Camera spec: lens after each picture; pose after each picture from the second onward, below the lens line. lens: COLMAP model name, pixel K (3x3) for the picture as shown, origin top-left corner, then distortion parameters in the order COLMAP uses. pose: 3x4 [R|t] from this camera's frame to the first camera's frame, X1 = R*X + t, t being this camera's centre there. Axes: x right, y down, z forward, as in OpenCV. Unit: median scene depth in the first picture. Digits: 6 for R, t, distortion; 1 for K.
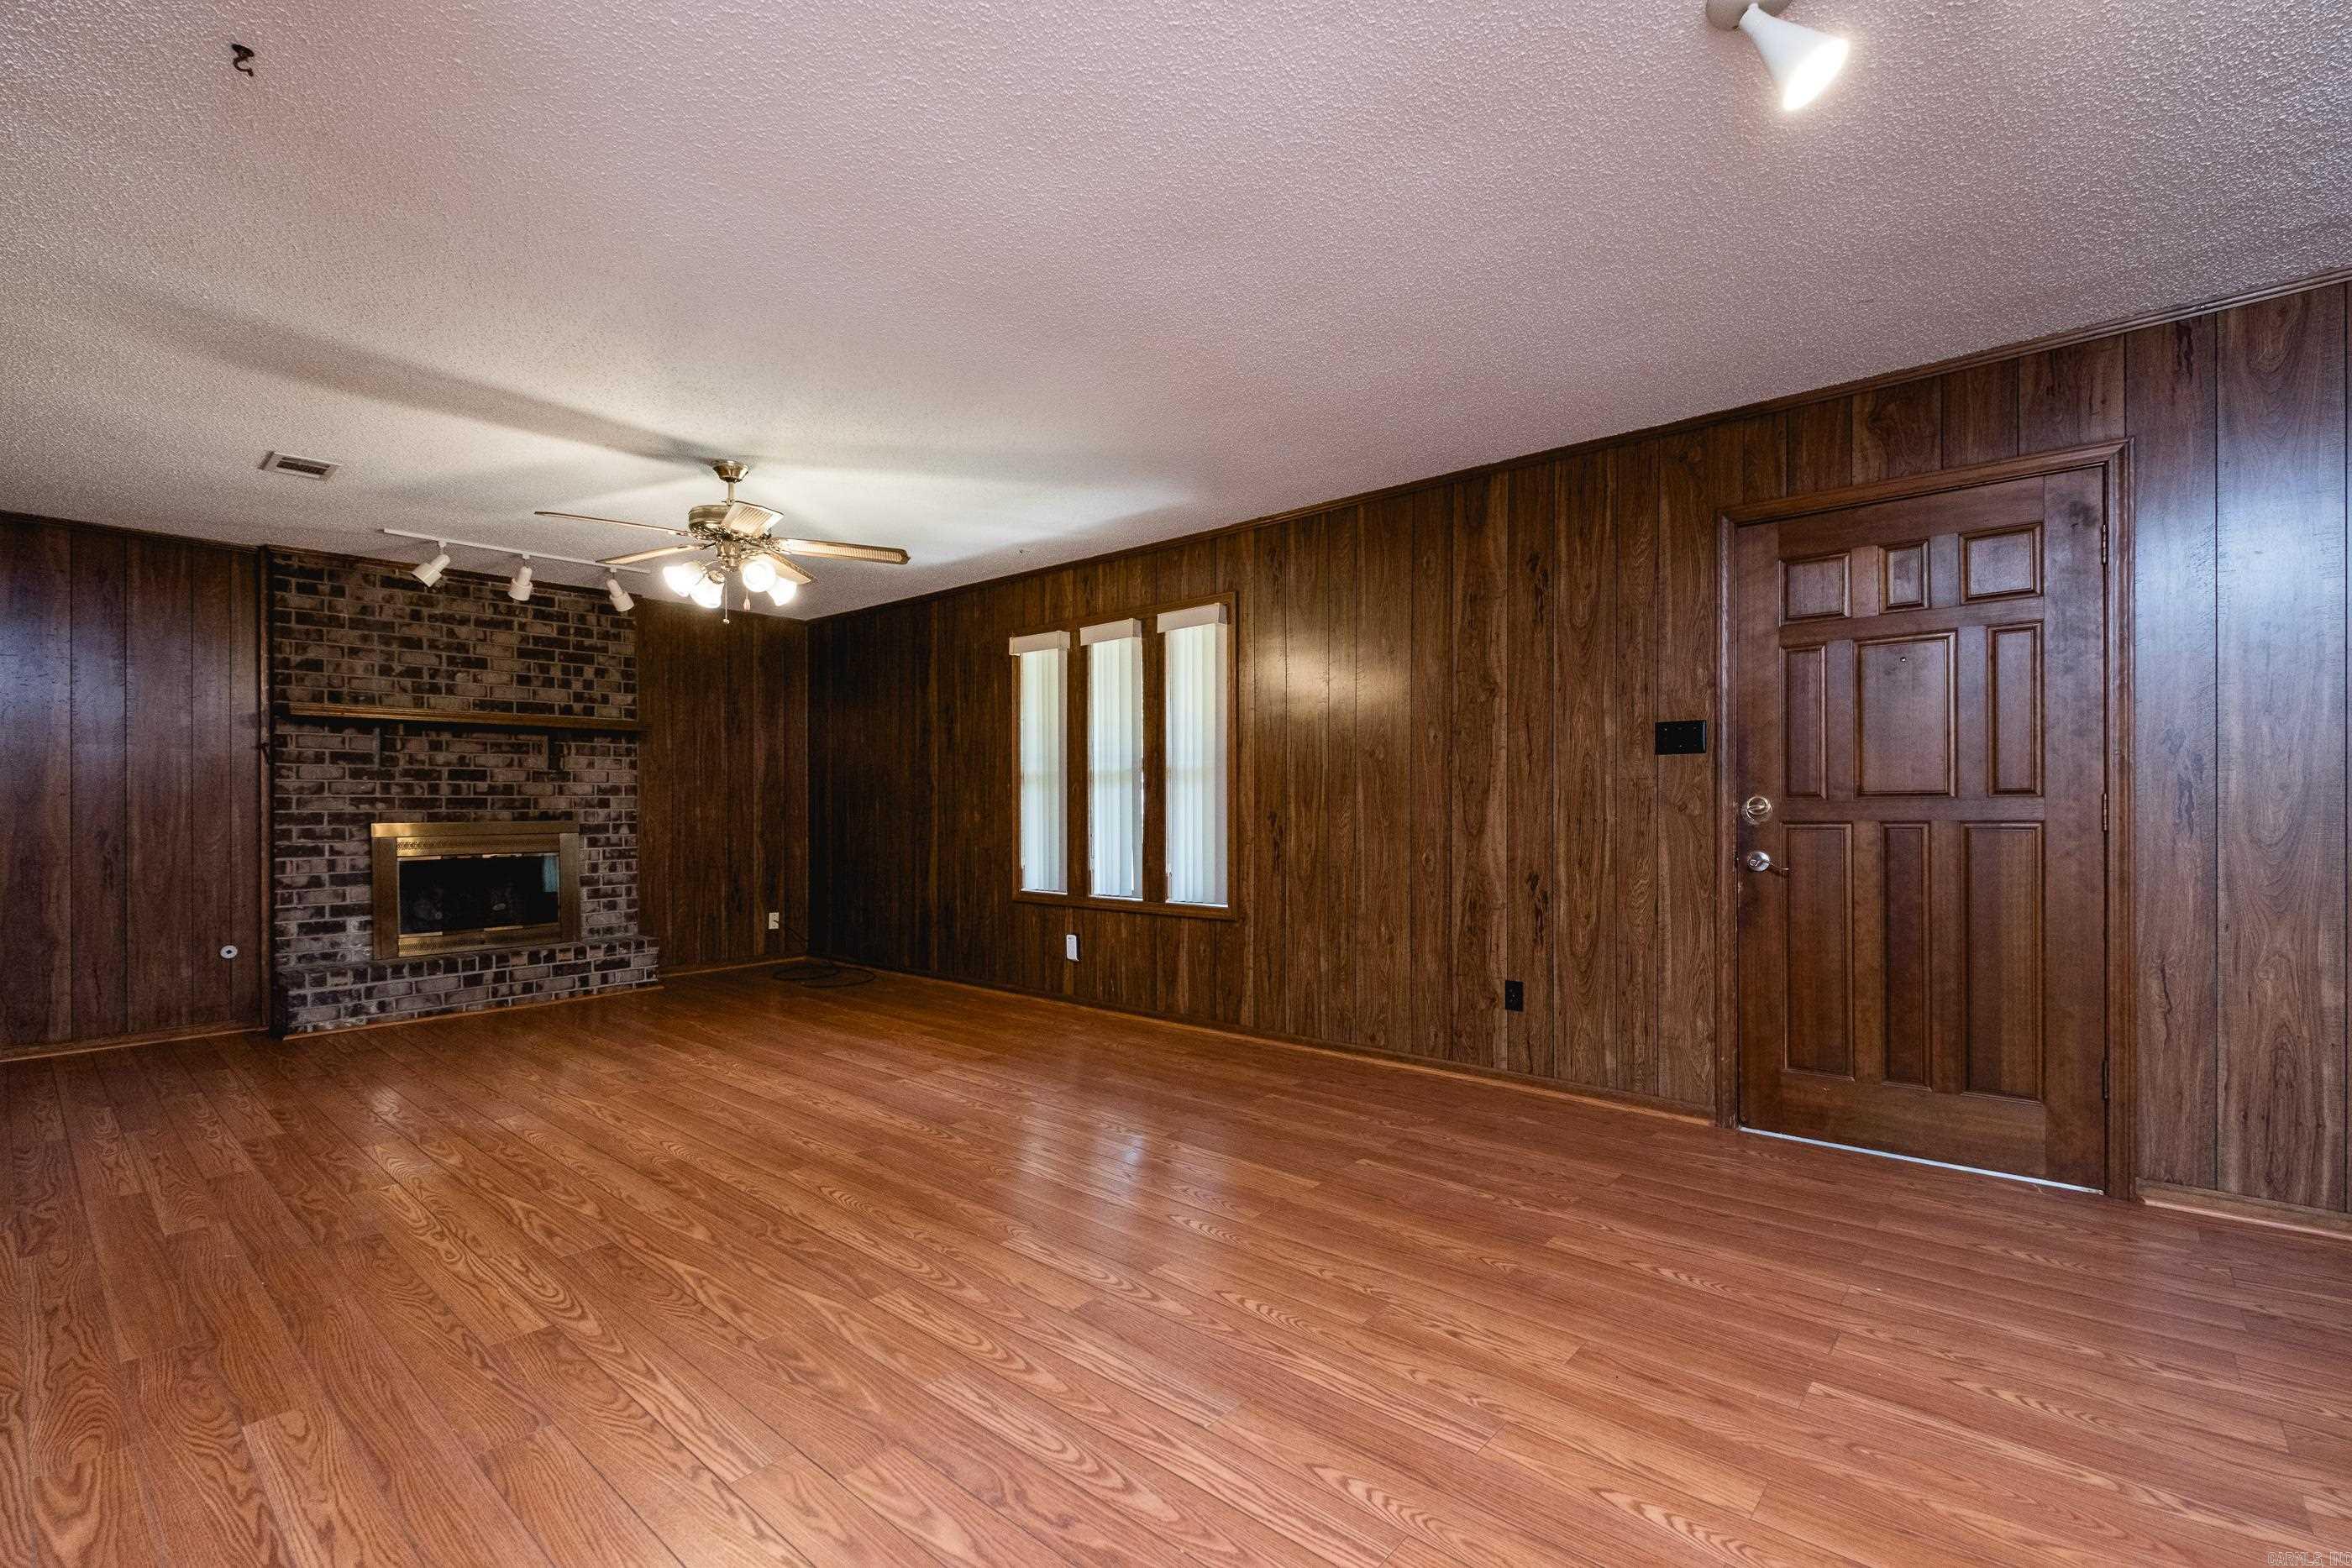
lens RADIAL K [[999.6, 0, 1184.8], [0, 999.6, 803.5], [0, 0, 1]] dist [0.015100, -0.013330]
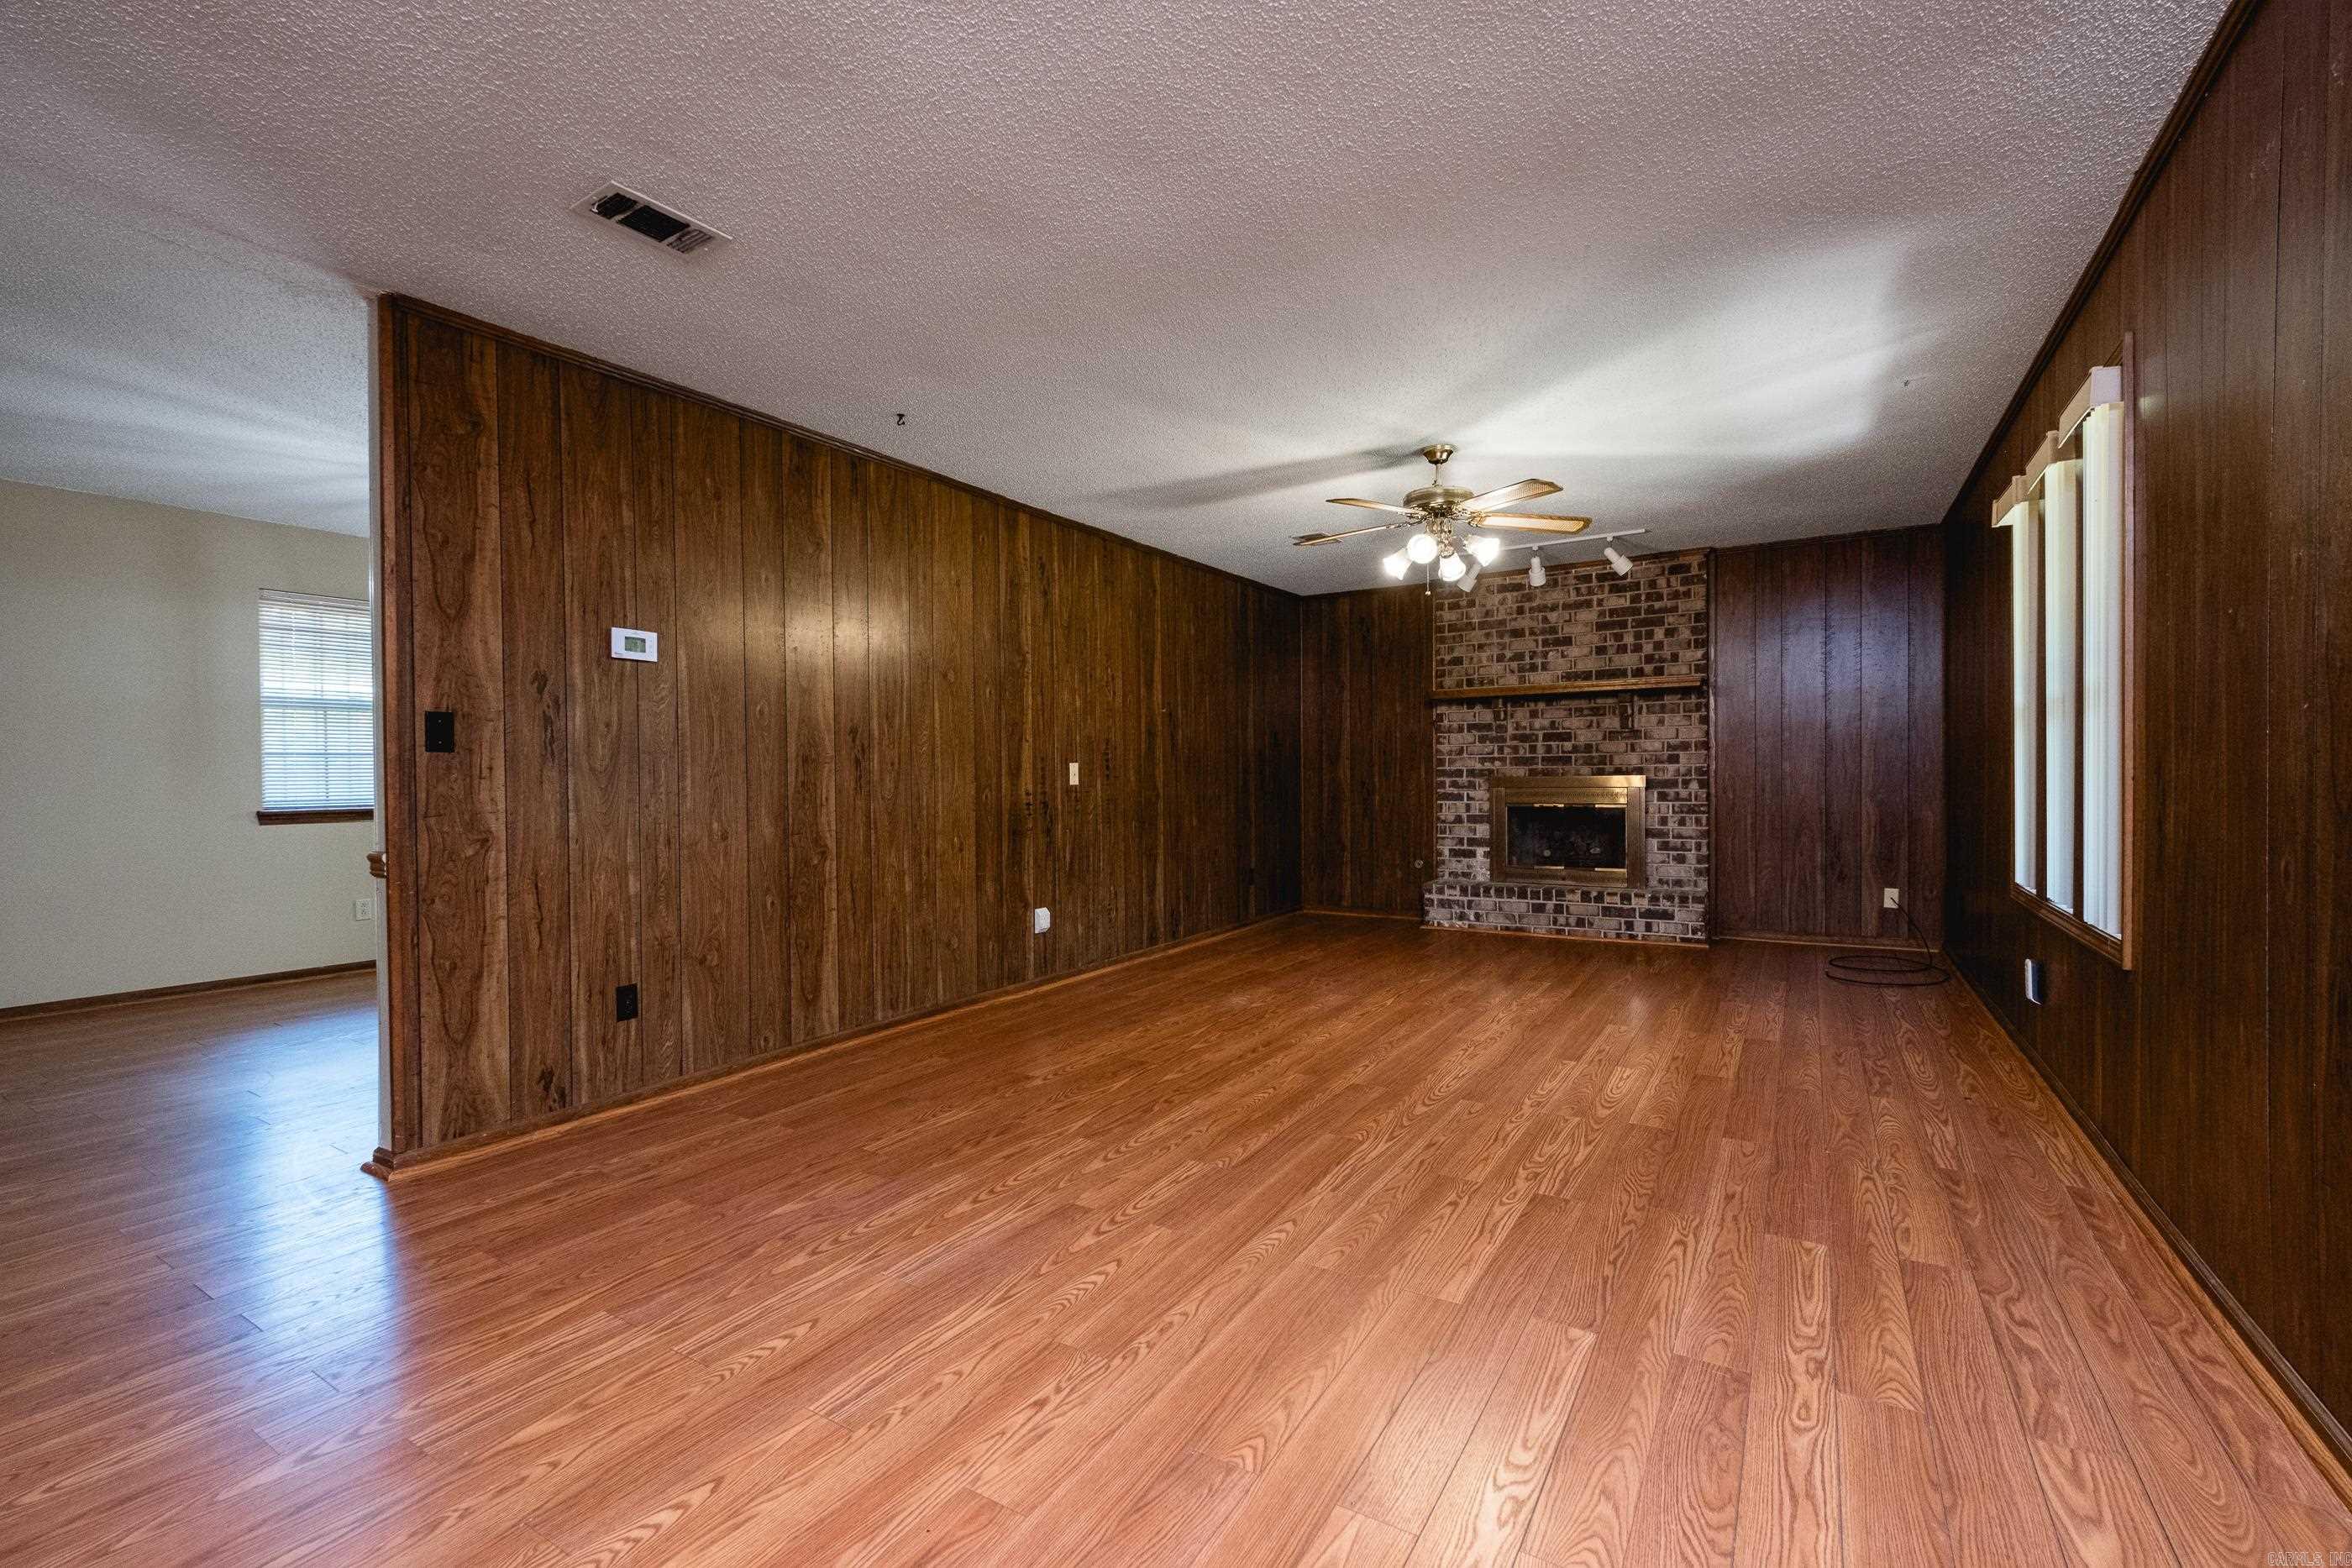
lens RADIAL K [[1030.1, 0, 1209.2], [0, 1030.1, 781.5], [0, 0, 1]] dist [0.029526, -0.035034]
pose [[0.188974, 0.008130, -0.981948, 0.435158], [0.010762, 0.999889, 0.010349, 0.007872], [0.981923, -0.012524, 0.188865, 0.385567]]
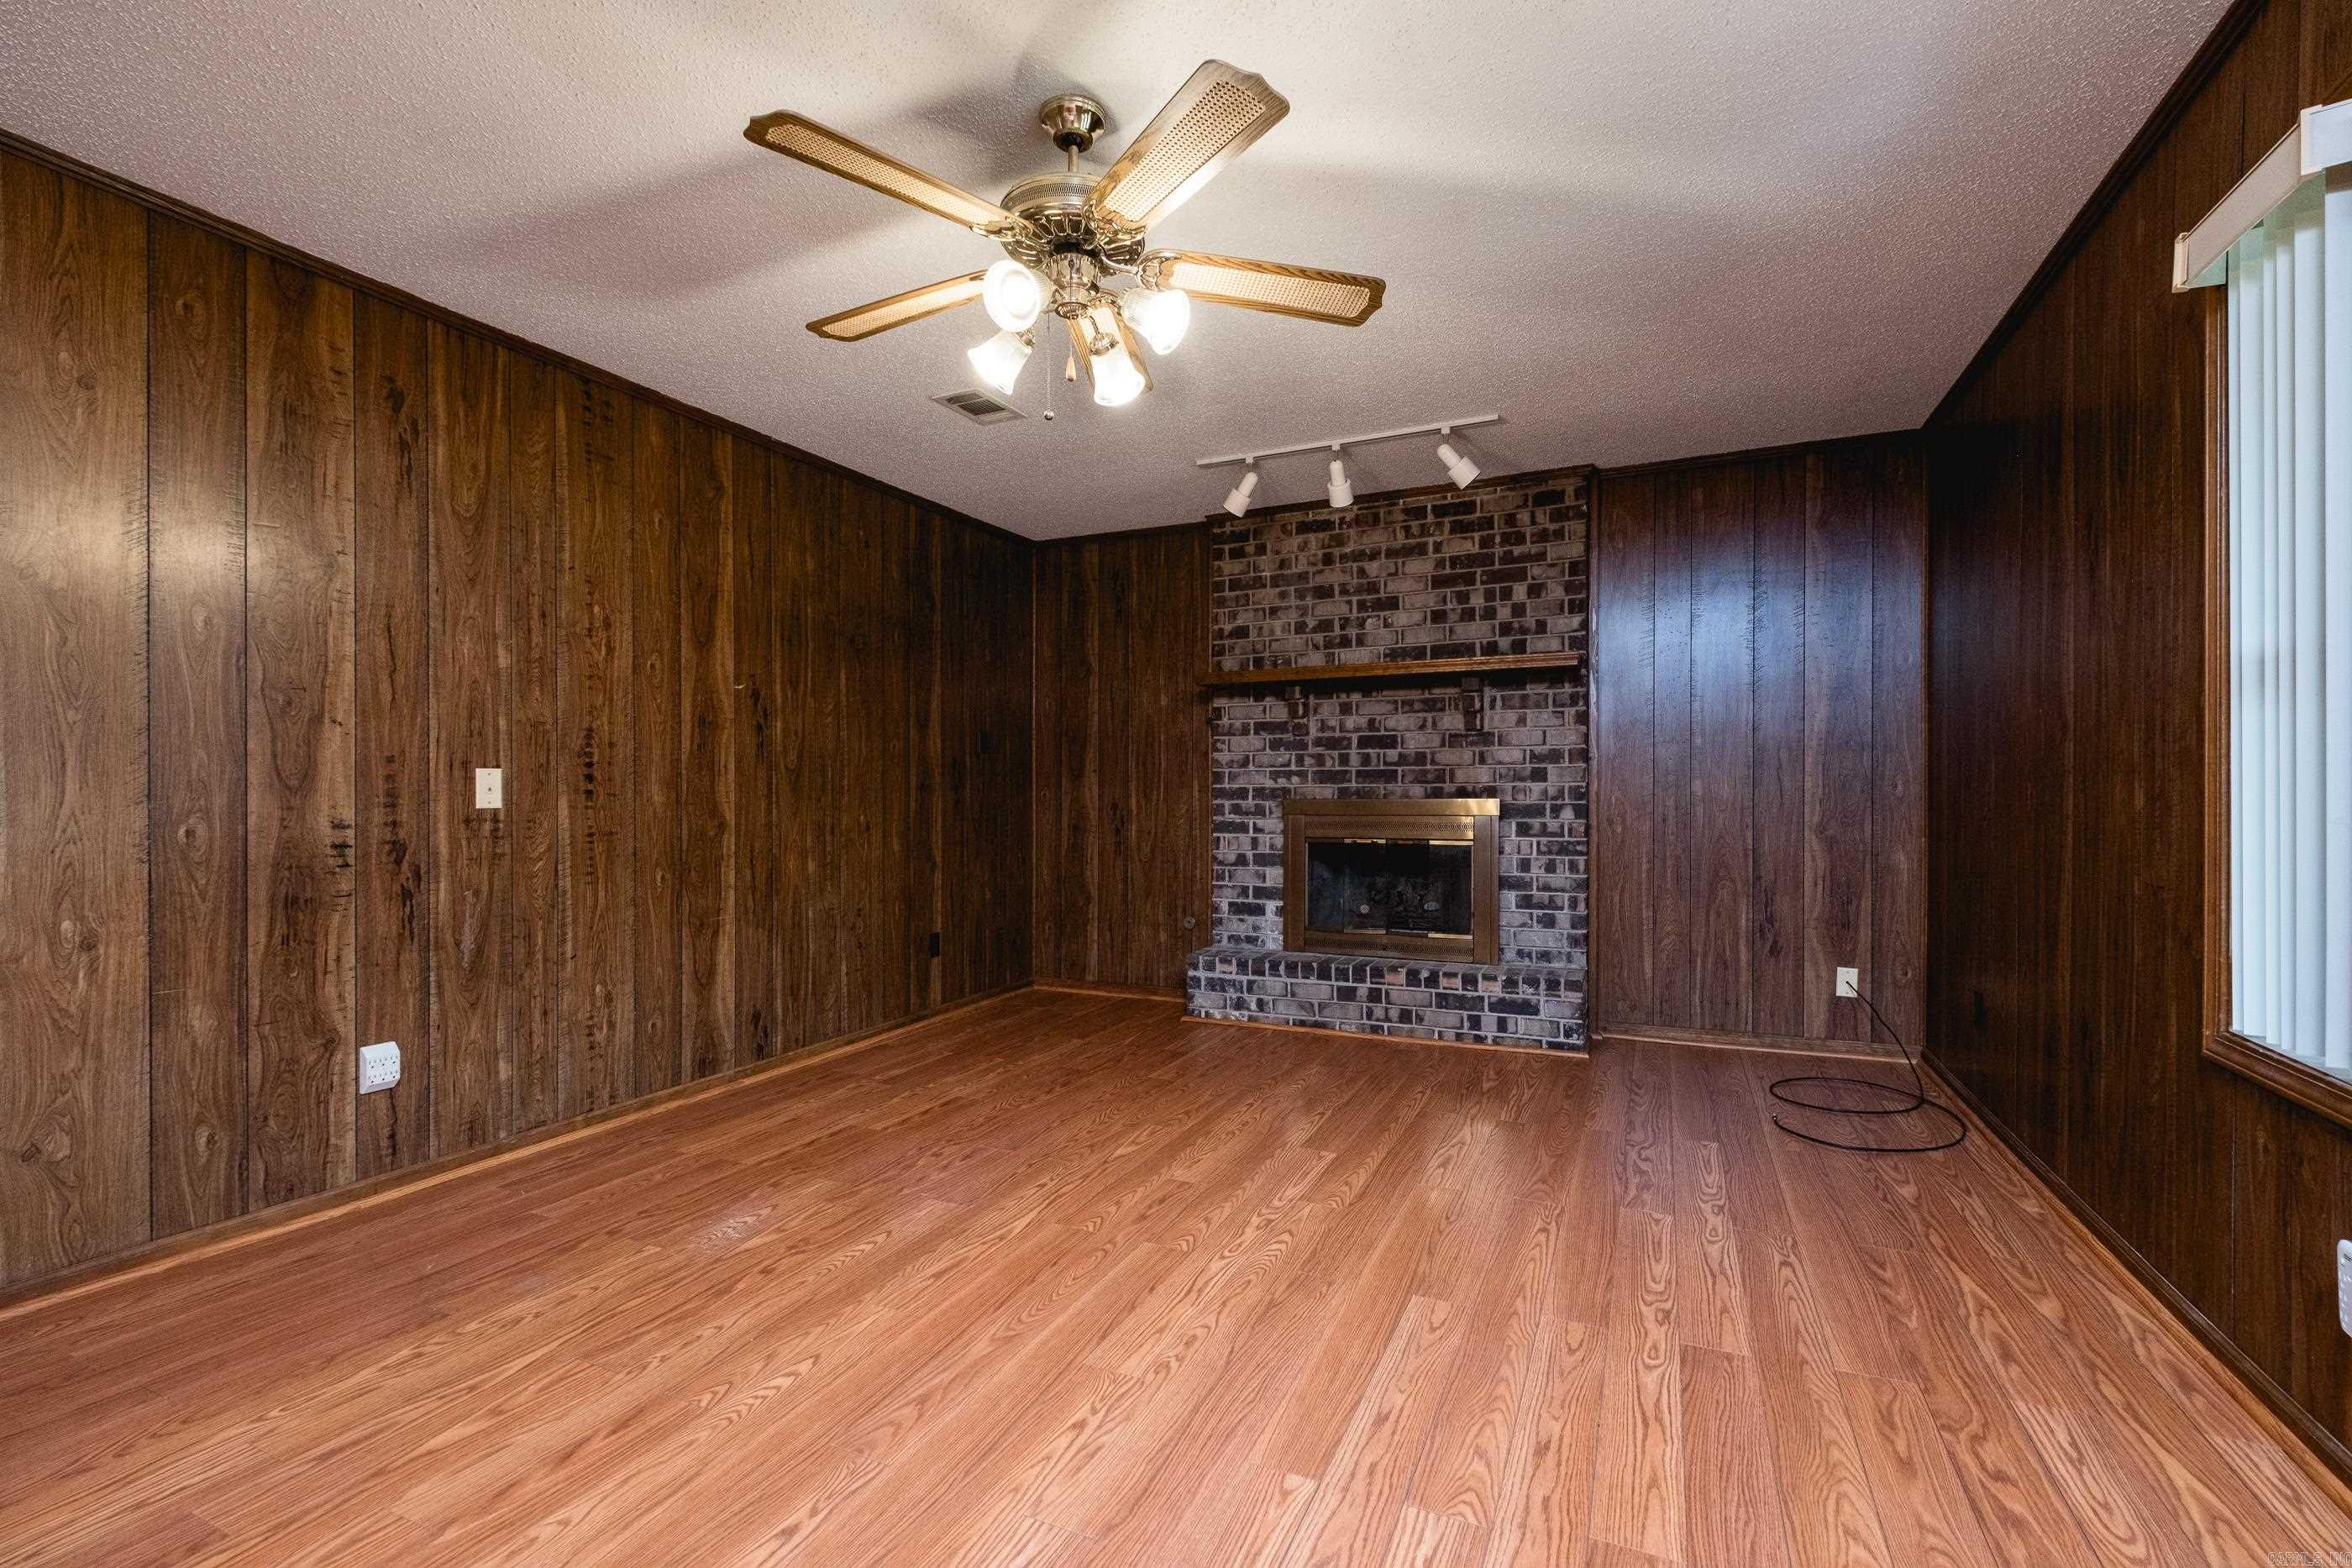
lens RADIAL K [[1040.4, 0, 1179.9], [0, 1040.4, 794.9], [0, 0, 1]] dist [0.000958, -0.000289]
pose [[0.278300, 0.003345, -0.960488, 0.061794], [0.002987, 0.999986, 0.004348, 0.011607], [0.960489, -0.004079, 0.278286, 0.644836]]
